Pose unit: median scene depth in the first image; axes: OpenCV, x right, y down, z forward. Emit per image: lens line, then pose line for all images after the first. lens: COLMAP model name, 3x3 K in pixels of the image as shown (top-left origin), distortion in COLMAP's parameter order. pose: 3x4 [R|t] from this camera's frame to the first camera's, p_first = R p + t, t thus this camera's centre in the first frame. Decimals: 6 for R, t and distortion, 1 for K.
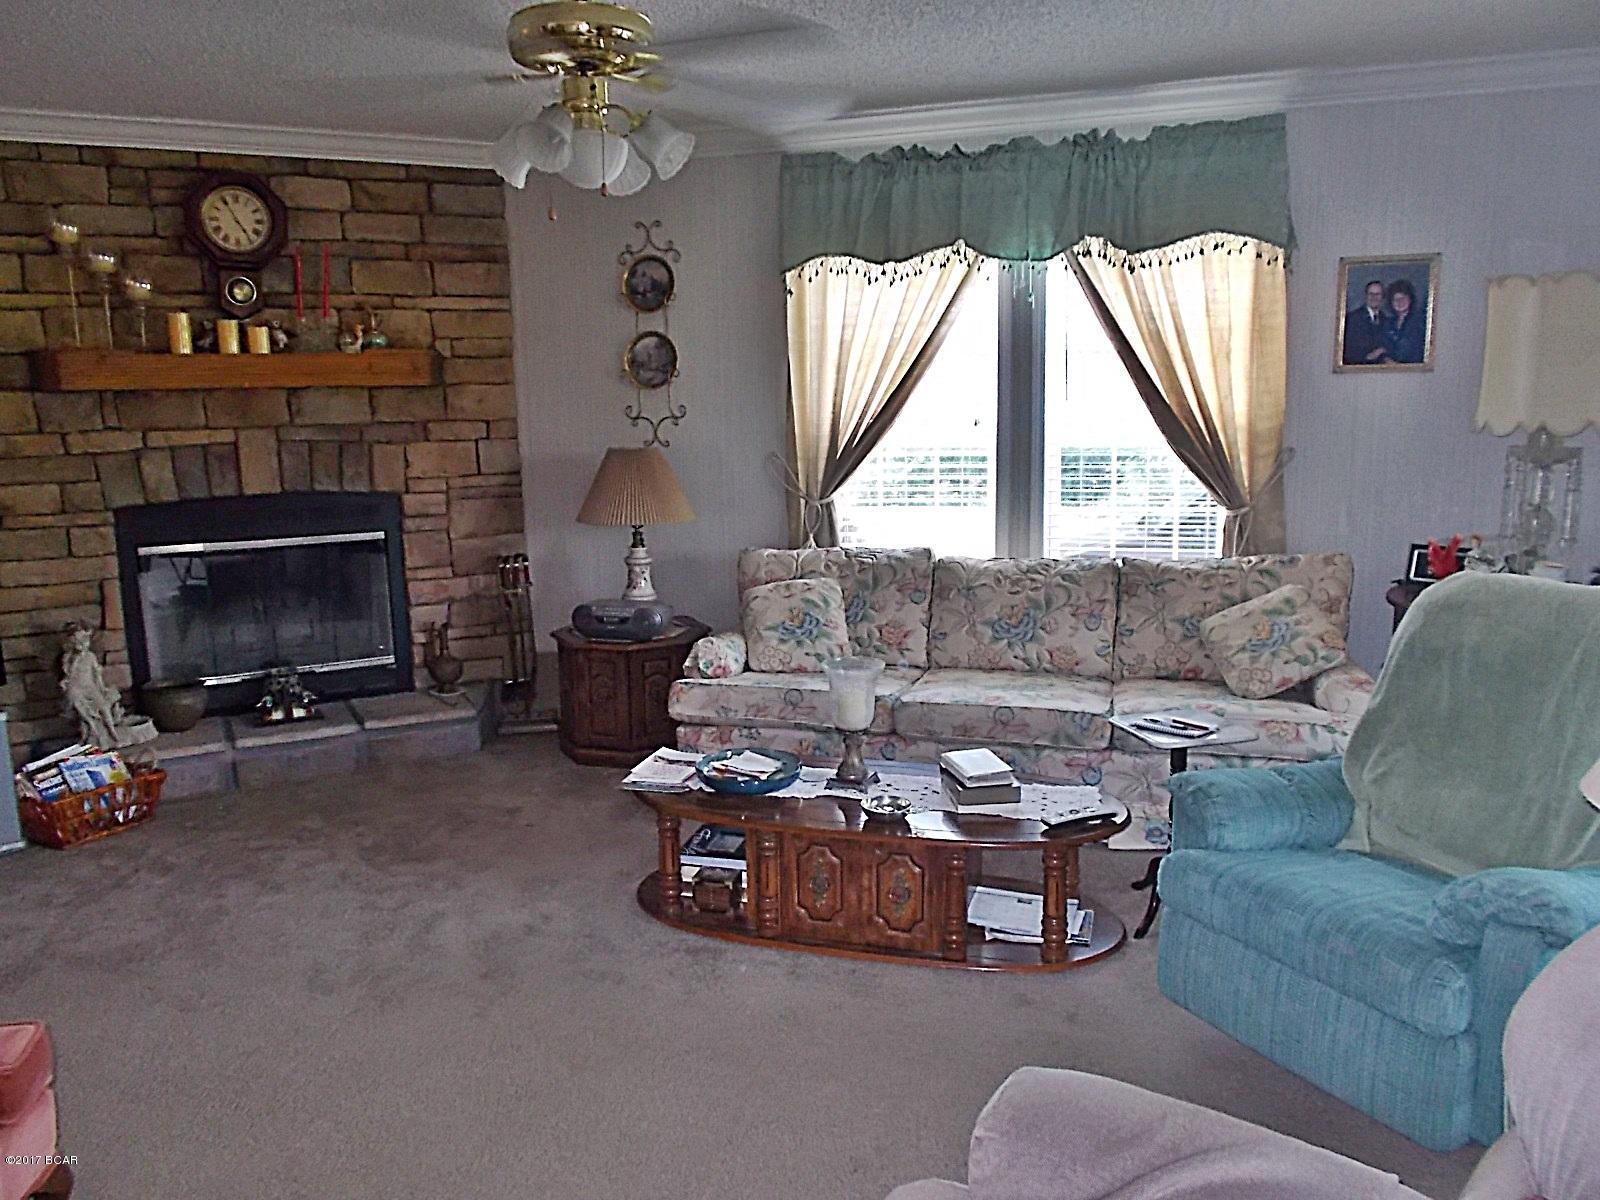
lens RADIAL K [[1224.0, 0, 789.8], [0, 1224.0, 604.9], [0, 0, 1]] dist [0.021761, -0.022703]
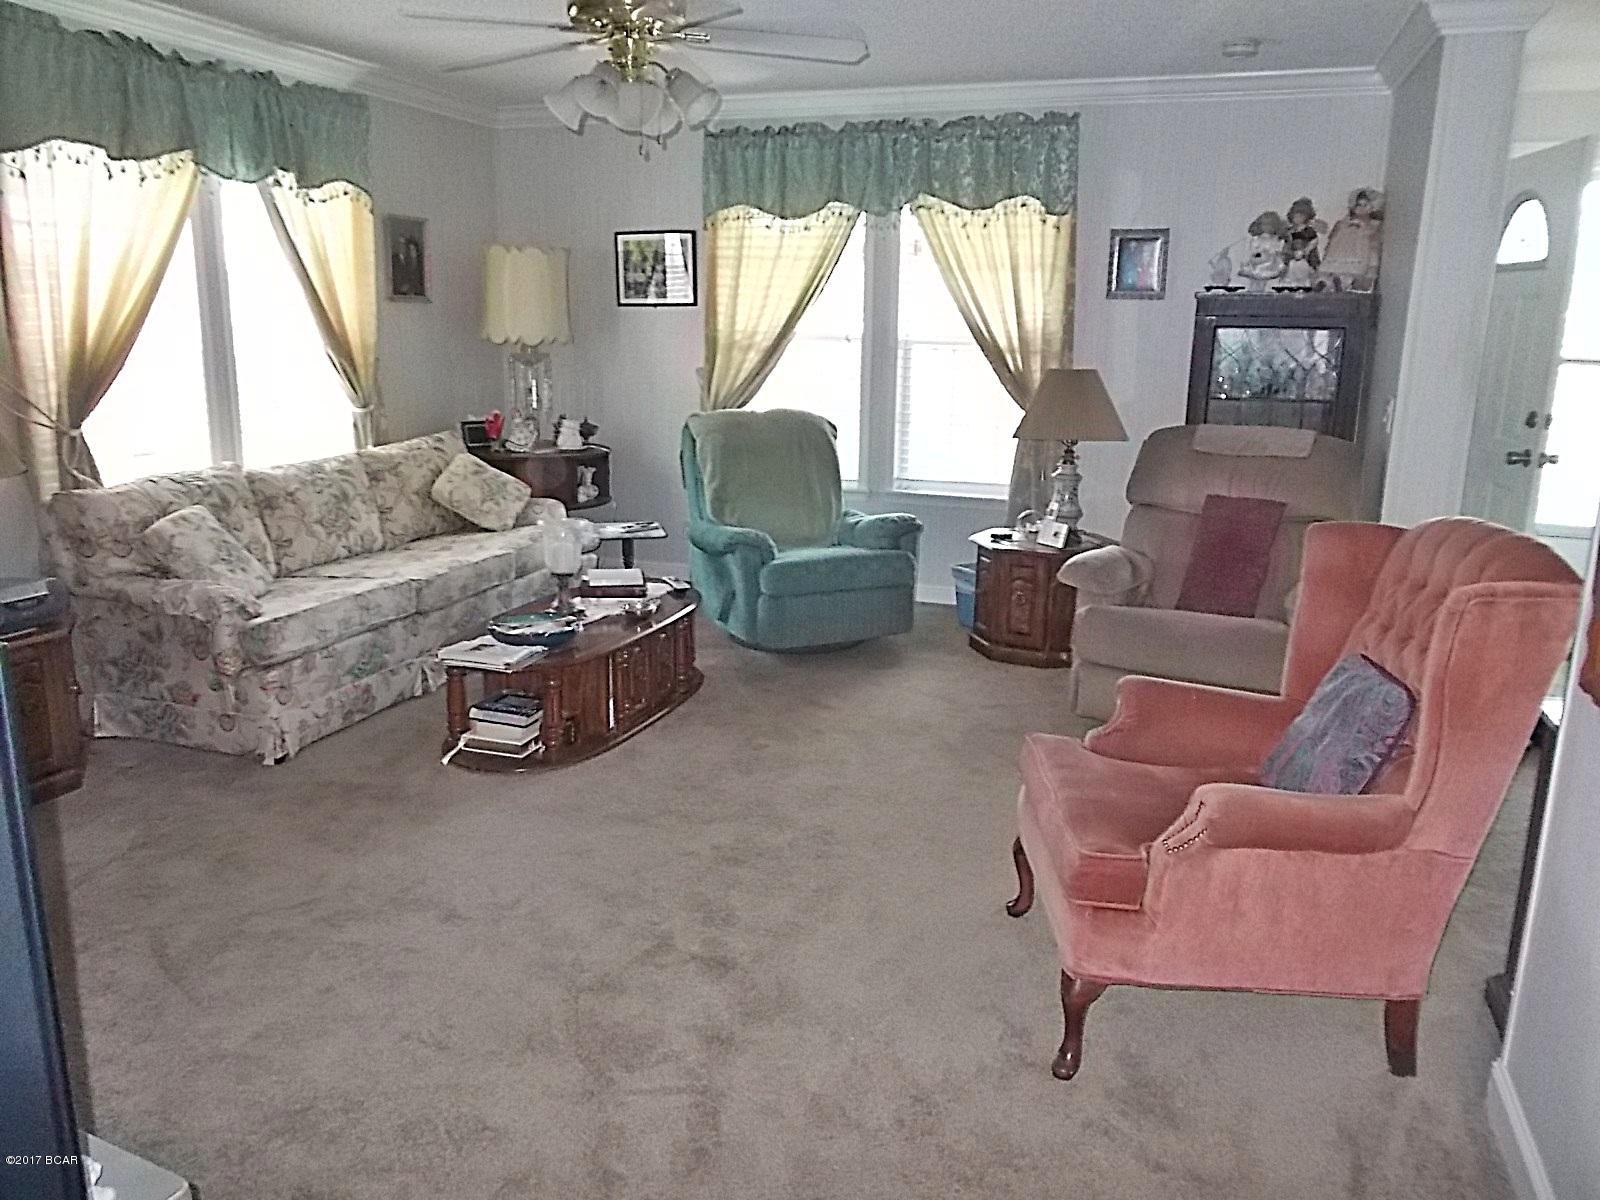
lens RADIAL K [[1224.0, 0, 776.0], [0, 1224.0, 603.5], [0, 0, 1]] dist [0.021761, -0.022703]
pose [[0.048590, -0.208607, 0.976792, -0.868758], [0.161964, 0.966650, 0.198384, -0.063307], [-0.985600, 0.148565, 0.080756, 0.500259]]
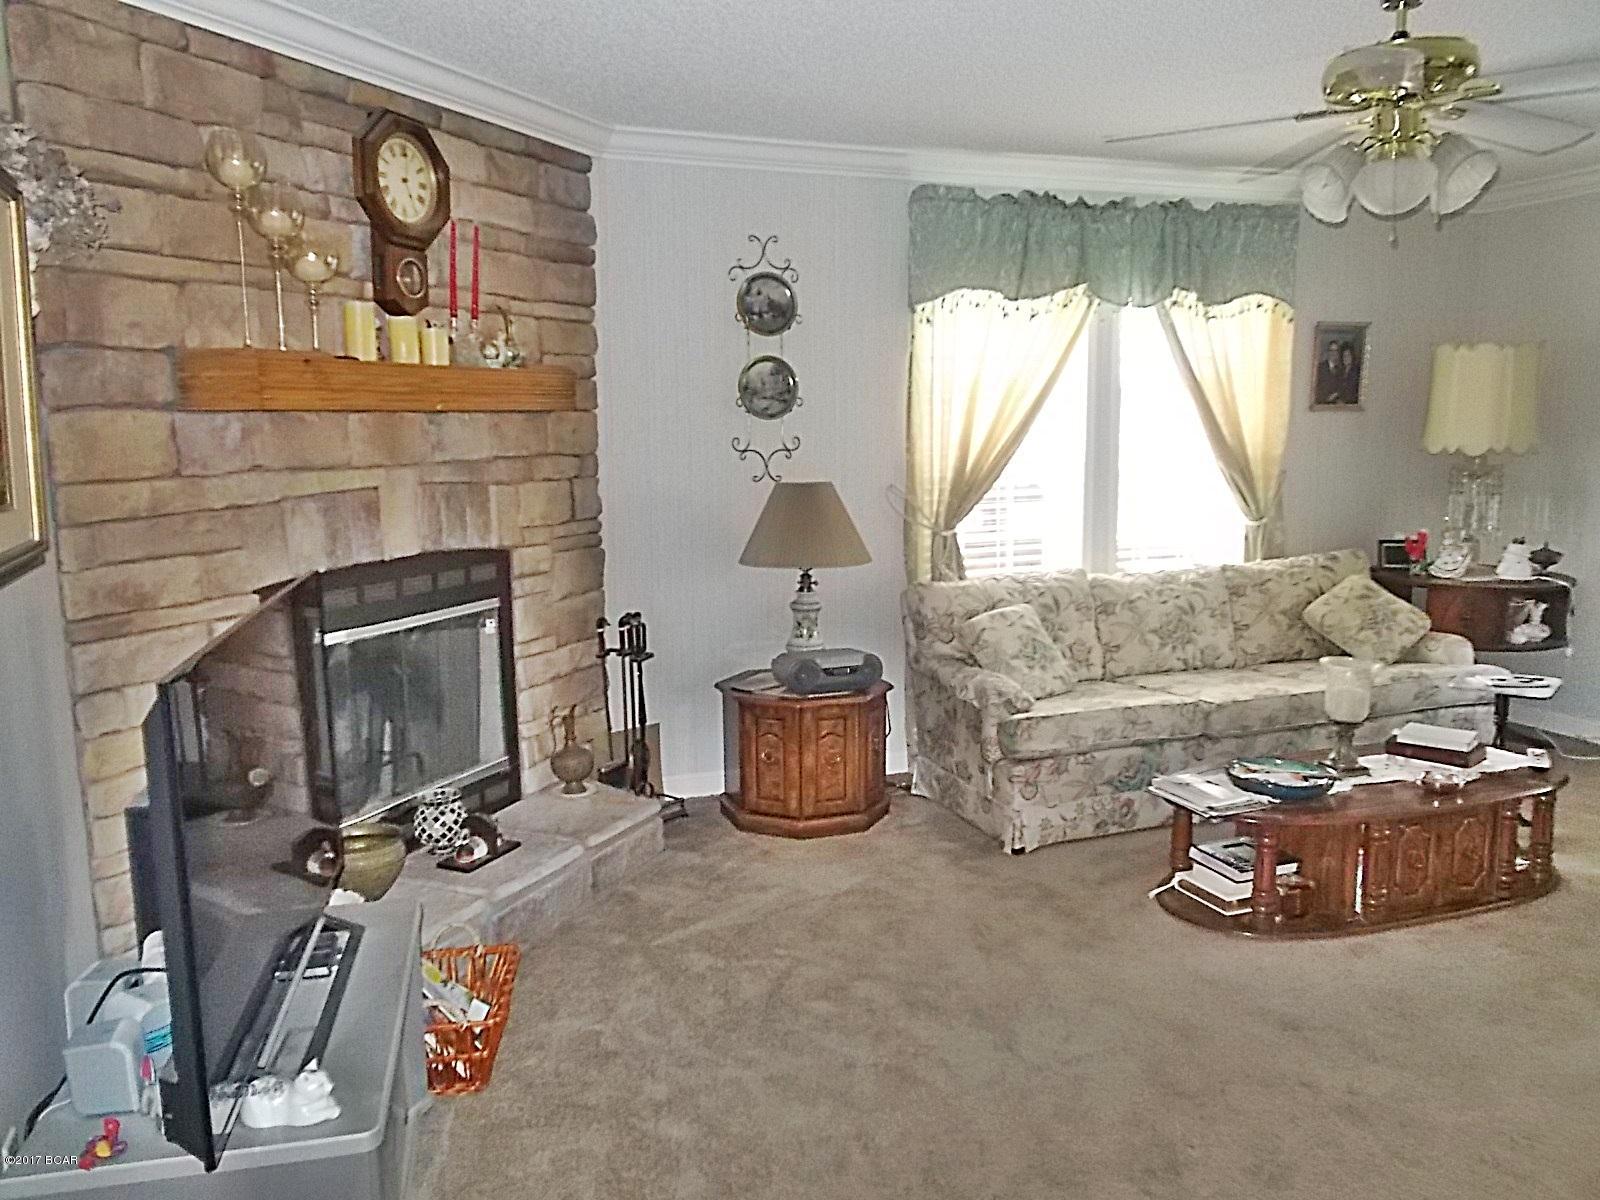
lens RADIAL K [[1224.0, 0, 804.9], [0, 1224.0, 607.4], [0, 0, 1]] dist [0.021761, -0.022703]
pose [[0.791797, -0.082725, 0.605156, -0.724395], [0.103979, 0.994579, -0.000088, -0.037767], [-0.601868, 0.062993, 0.796107, 0.297664]]
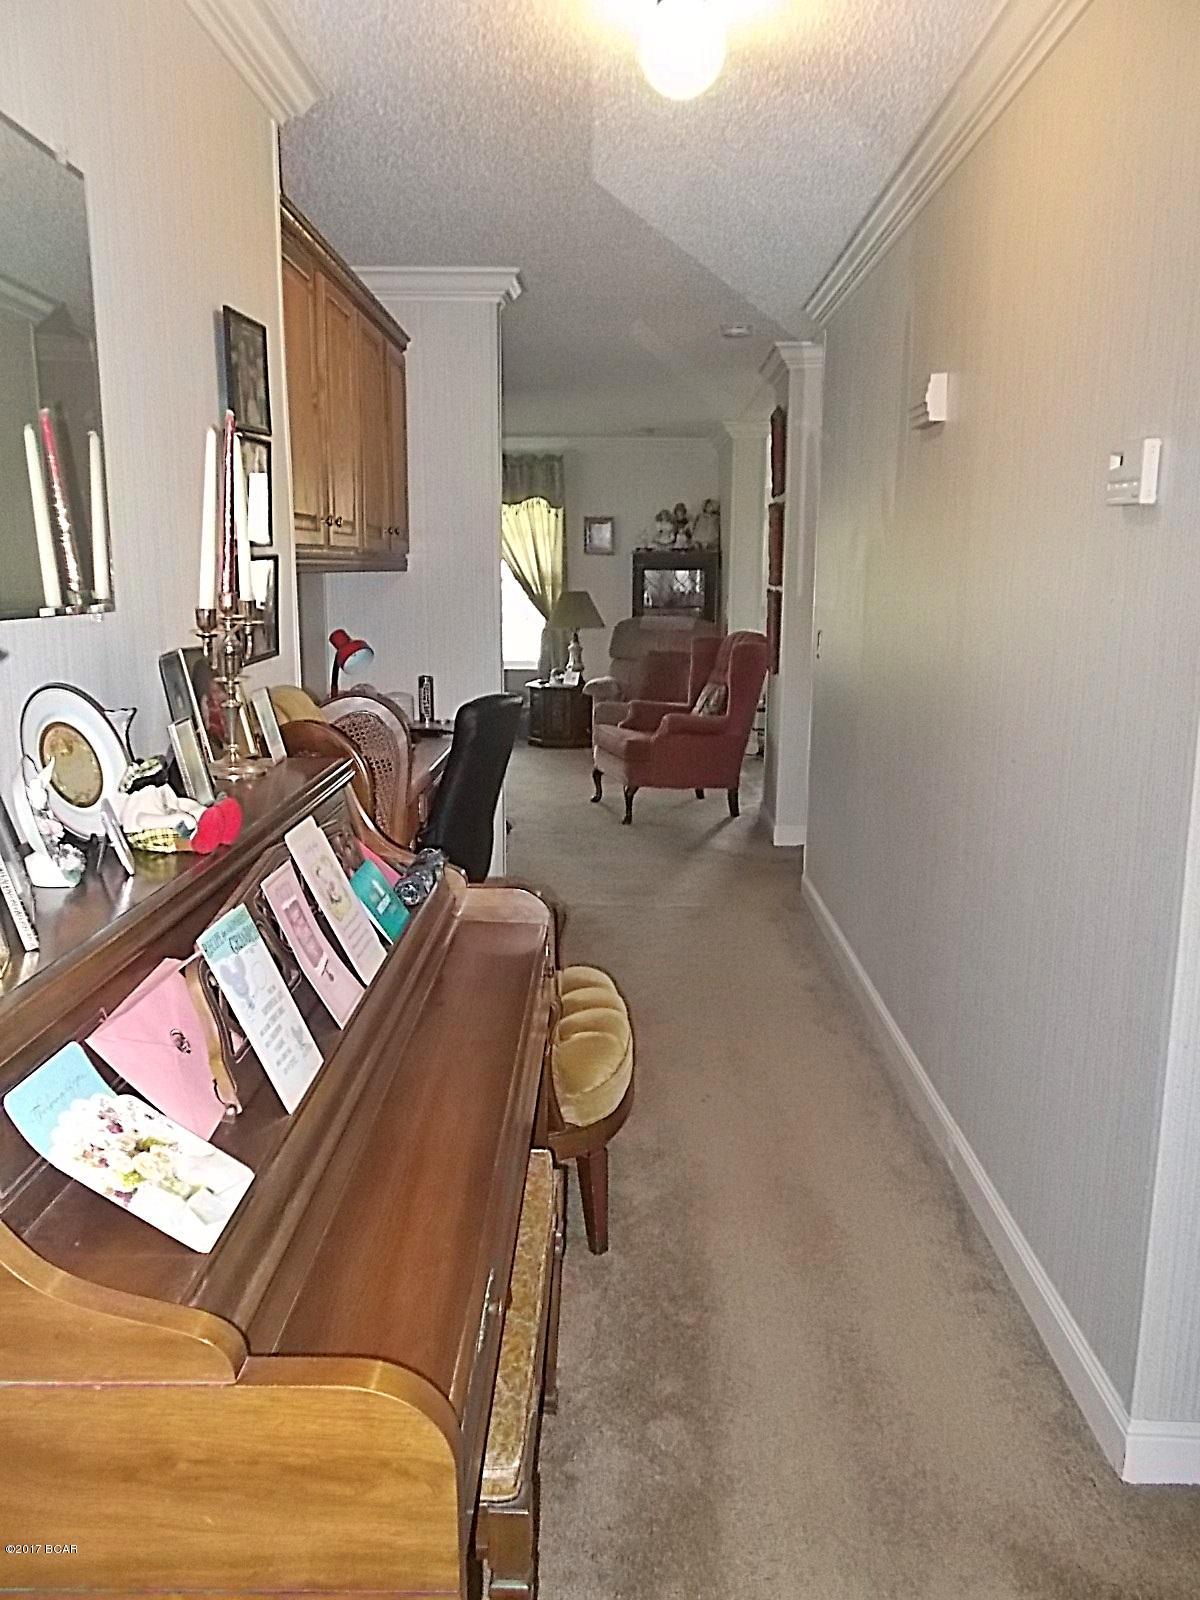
lens RADIAL K [[1224.0, 0, 603.3], [0, 1224.0, 797.4], [0, 0, 1]] dist [0.021761, -0.022703]
pose [[-0.272452, -0.151624, 0.950147, -1.772008], [0.169861, 0.964416, 0.202608, -0.080579], [-0.947057, 0.216594, -0.237002, 0.817214]]
